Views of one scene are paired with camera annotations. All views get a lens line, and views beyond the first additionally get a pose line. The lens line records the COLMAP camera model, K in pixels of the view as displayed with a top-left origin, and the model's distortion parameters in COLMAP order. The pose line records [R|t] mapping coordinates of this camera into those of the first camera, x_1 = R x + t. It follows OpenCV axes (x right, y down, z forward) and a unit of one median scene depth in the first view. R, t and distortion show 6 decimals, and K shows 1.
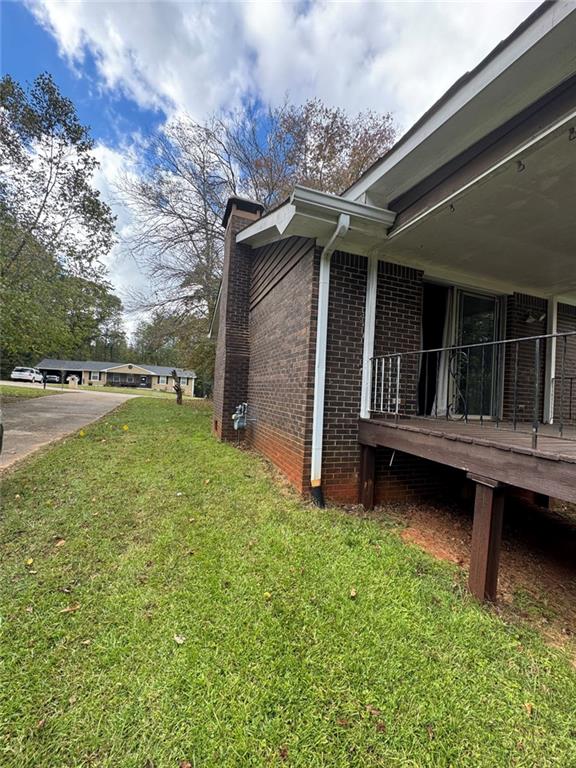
lens RADIAL K [[307.3, 0, 288.0], [0, 307.3, 384.3], [0, 0, 1]] dist [0.000158, 0.000009]
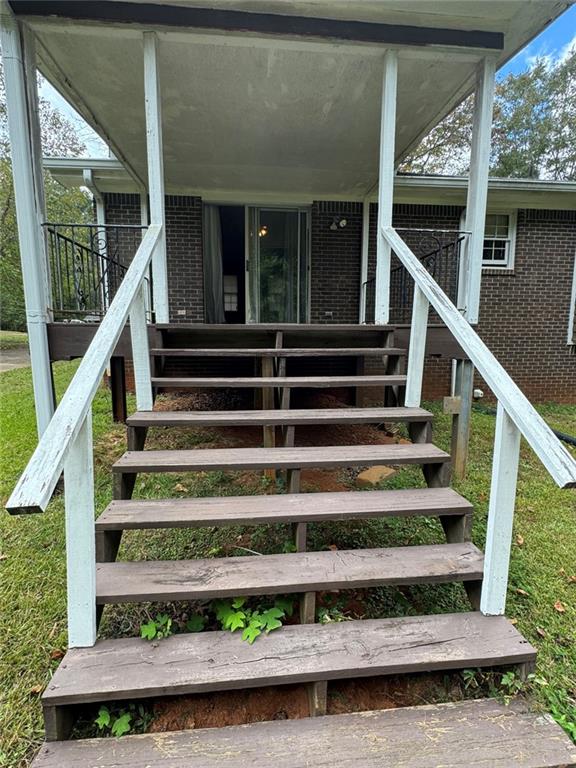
lens RADIAL K [[380.0, 0, 288.1], [0, 380.0, 383.3], [0, 0, 1]] dist [-0.001556, -0.000132]
pose [[0.969131, -0.014373, -0.246125, 1.097471], [0.051595, 0.988018, 0.145461, 0.131867], [0.241085, -0.153670, 0.958261, -0.394184]]
